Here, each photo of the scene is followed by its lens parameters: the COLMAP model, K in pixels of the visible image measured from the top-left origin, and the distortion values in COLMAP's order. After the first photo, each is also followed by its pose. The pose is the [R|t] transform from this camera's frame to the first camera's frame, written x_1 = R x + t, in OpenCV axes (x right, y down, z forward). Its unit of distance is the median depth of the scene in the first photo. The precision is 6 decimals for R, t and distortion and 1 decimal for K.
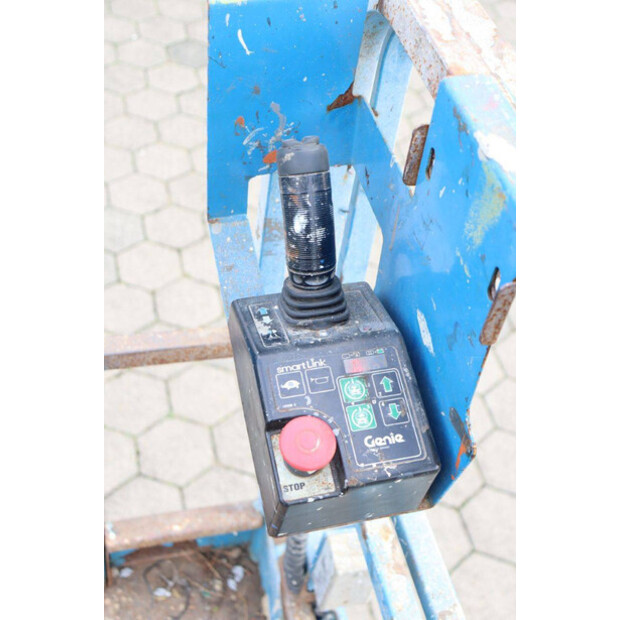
lens RADIAL K [[838.1, 0, 310.0], [0, 838.1, 310.0], [0, 0, 1]] dist [0.036539, 0.019267]
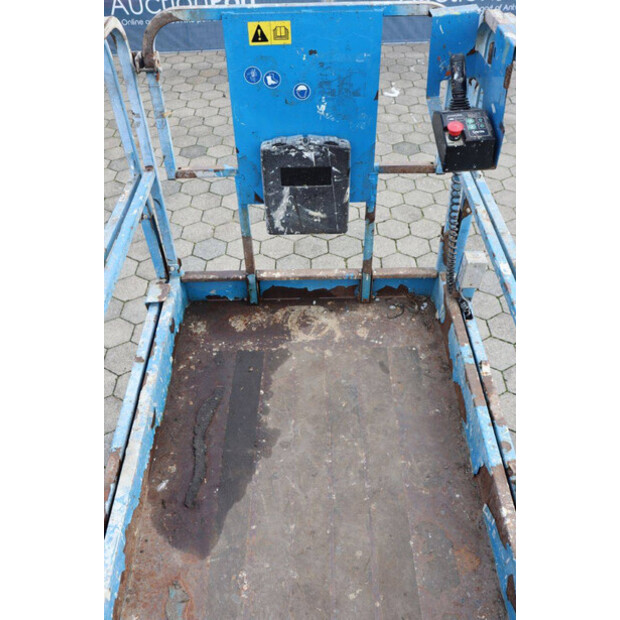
lens RADIAL K [[581.1, 0, 310.0], [0, 581.1, 310.0], [0, 0, 1]] dist [-0.140855, 0.226227]
pose [[0.961247, 0.045038, -0.271985, 0.074321], [-0.075266, 0.991959, -0.101743, 0.927872], [0.265216, 0.118272, 0.956908, -1.055331]]
